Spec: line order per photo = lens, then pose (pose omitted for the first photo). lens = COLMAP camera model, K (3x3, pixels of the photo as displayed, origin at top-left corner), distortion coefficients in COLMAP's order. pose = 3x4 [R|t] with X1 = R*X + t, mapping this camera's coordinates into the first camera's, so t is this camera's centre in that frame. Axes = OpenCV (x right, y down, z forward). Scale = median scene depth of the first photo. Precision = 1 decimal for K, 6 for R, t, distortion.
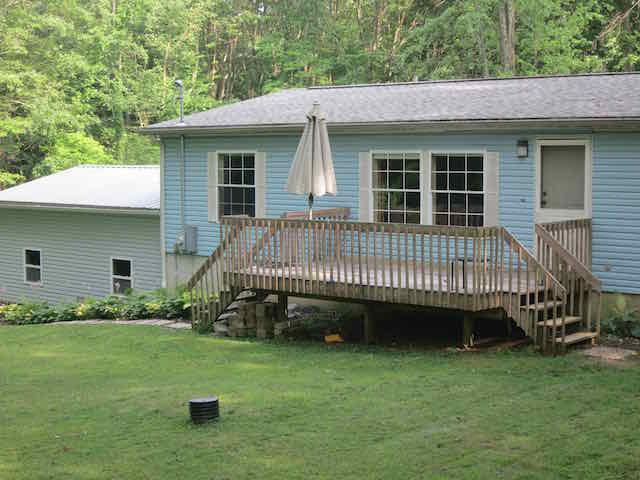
lens RADIAL K [[1123.8, 0, 320.0], [0, 1123.8, 240.0], [0, 0, 1]] dist [-0.153951, 0.032373]
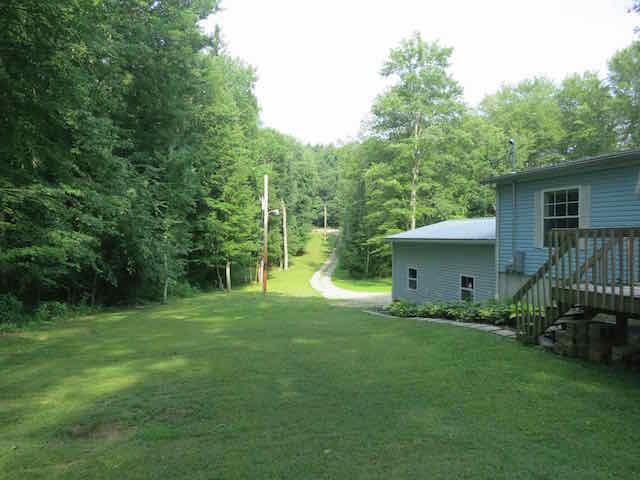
lens RADIAL K [[455.2, 0, 320.0], [0, 455.2, 240.0], [0, 0, 1]] dist [-0.038853, -0.000872]
pose [[0.857748, 0.009408, -0.513985, -0.048728], [-0.047655, 0.996982, -0.061278, 0.017811], [0.511857, 0.077055, 0.855608, 0.471723]]
